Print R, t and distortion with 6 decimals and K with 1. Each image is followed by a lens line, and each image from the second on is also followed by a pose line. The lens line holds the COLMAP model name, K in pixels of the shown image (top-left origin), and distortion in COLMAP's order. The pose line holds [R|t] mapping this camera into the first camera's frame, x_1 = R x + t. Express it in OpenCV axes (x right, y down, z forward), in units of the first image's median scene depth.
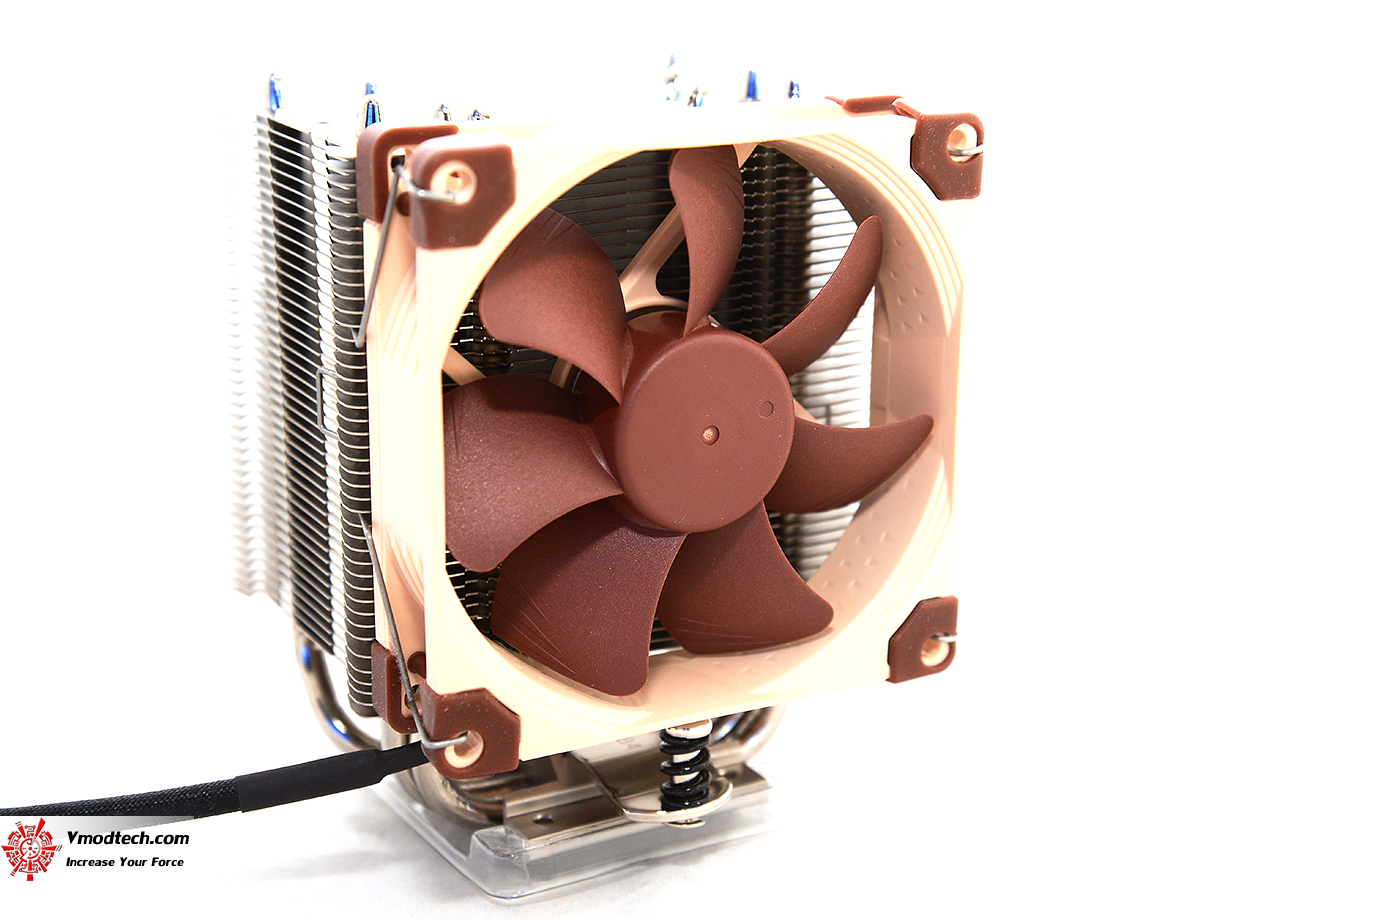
lens RADIAL K [[2308.0, 0, 689.0], [0, 2308.0, 460.0], [0, 0, 1]] dist [0.060165, 0.119623]
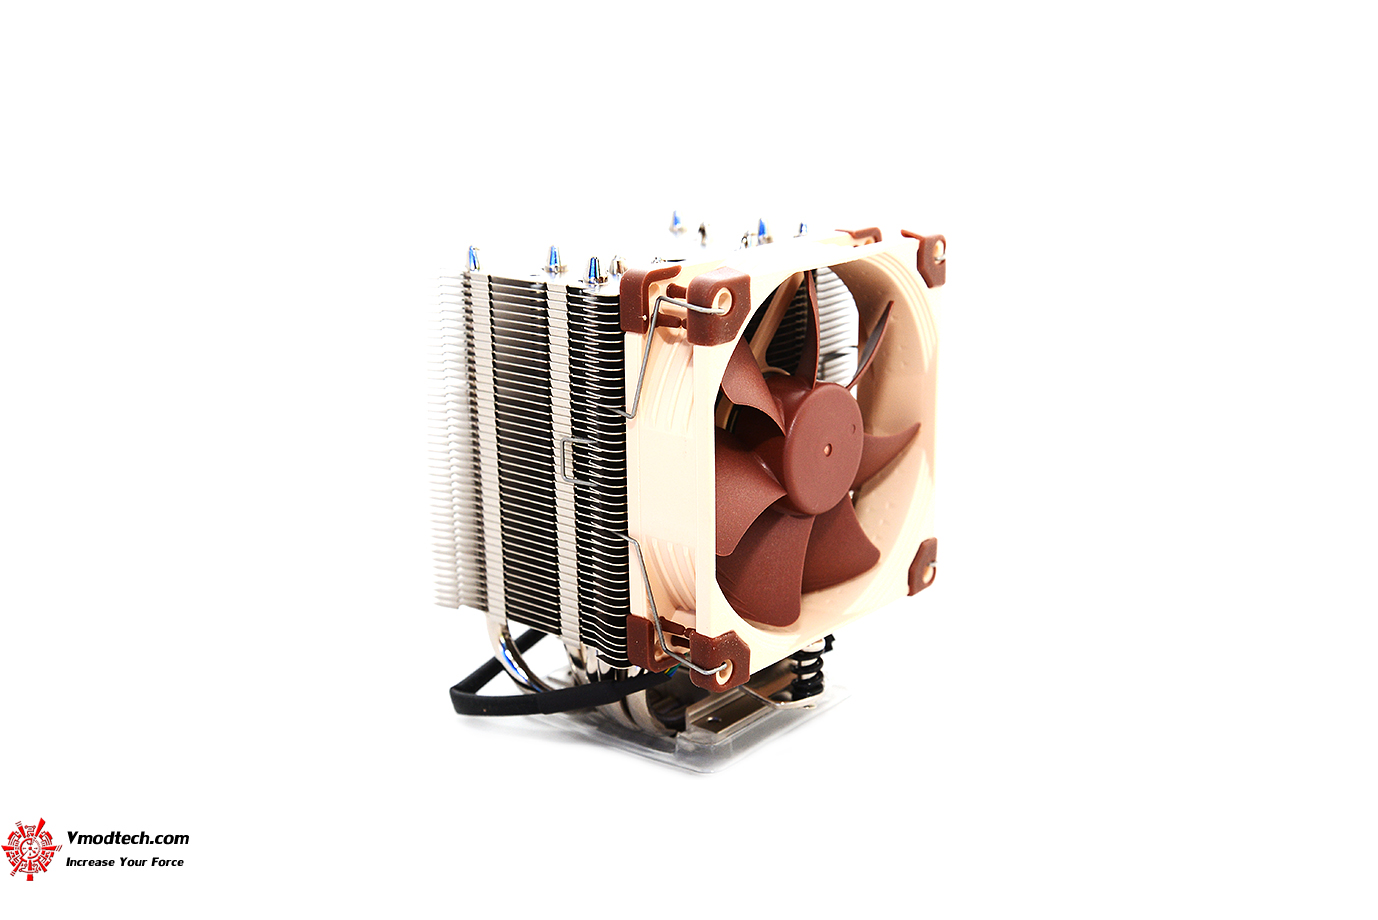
lens RADIAL K [[1750.8, 0, 720.8], [0, 1750.8, 457.3], [0, 0, 1]] dist [0.172081, 0.005533]
pose [[0.929058, -0.121726, 0.349334, -0.463430], [0.128551, 0.991696, 0.003674, -0.019564], [-0.346880, 0.041494, 0.936991, -0.086704]]
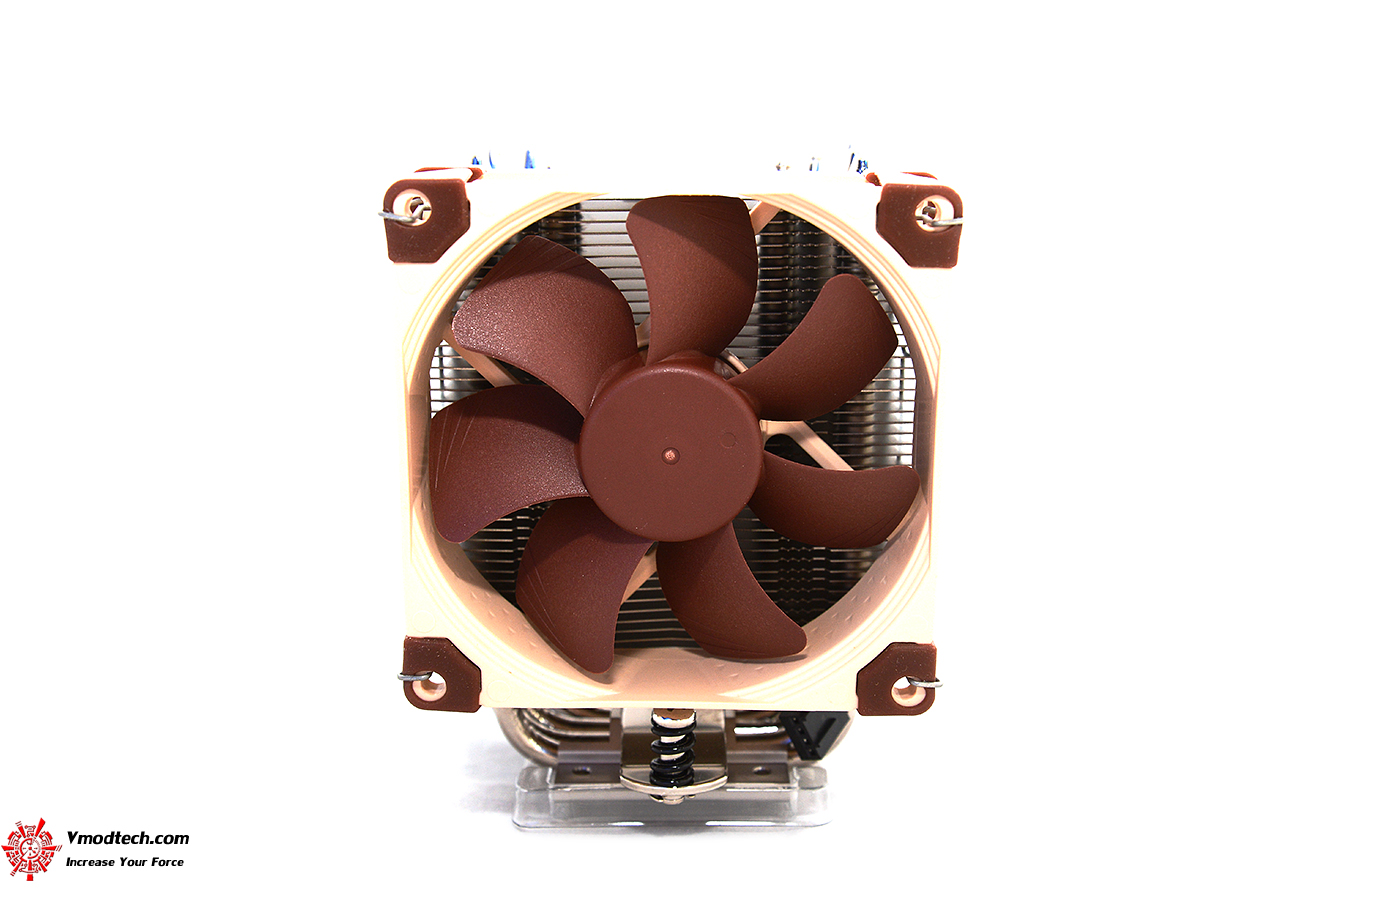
lens RADIAL K [[1750.8, 0, 720.8], [0, 1750.8, 457.3], [0, 0, 1]] dist [0.172081, 0.005533]
pose [[0.856863, 0.121694, -0.500976, 0.448395], [-0.142809, 0.989743, -0.003836, -0.009468], [0.495370, 0.074831, 0.865453, 0.259444]]
